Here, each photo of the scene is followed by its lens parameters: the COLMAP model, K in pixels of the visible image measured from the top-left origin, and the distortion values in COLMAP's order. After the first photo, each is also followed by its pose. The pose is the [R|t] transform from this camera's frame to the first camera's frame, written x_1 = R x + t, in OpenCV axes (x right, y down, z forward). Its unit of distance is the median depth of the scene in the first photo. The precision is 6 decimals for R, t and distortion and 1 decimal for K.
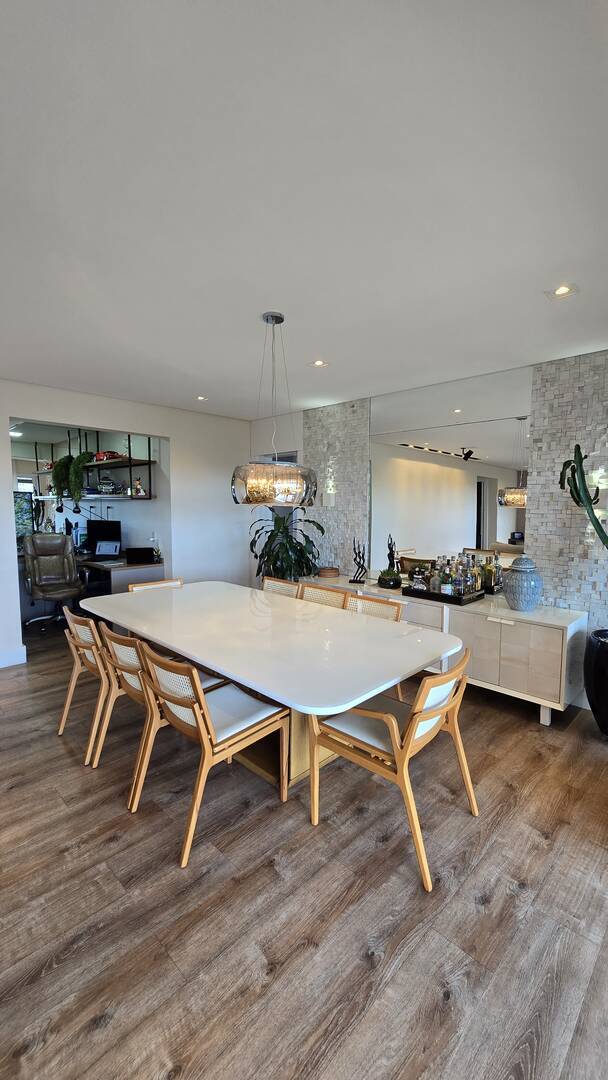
lens RADIAL K [[441.5, 0, 304.0], [0, 441.5, 540.0], [0, 0, 1]] dist [-0.000306, 0.000021]
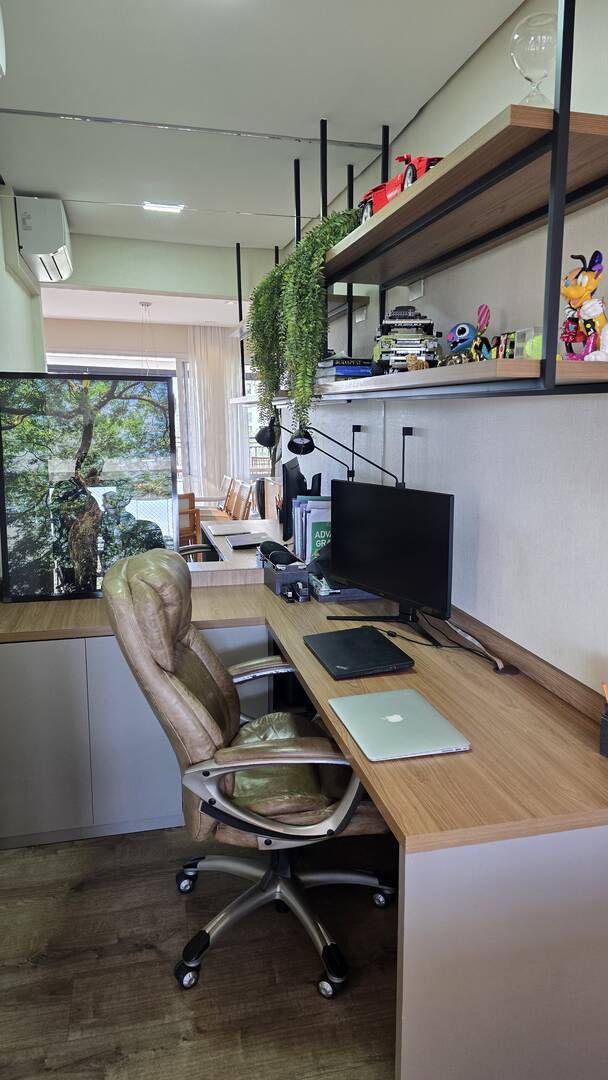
lens RADIAL K [[707.4, 0, 304.0], [0, 707.4, 540.0], [0, 0, 1]] dist [0.000851, 0.000048]
pose [[0.847305, 0.094714, -0.522592, -0.568098], [-0.047610, 0.993554, 0.102878, -0.104543], [0.528968, -0.062289, 0.846353, 1.281032]]
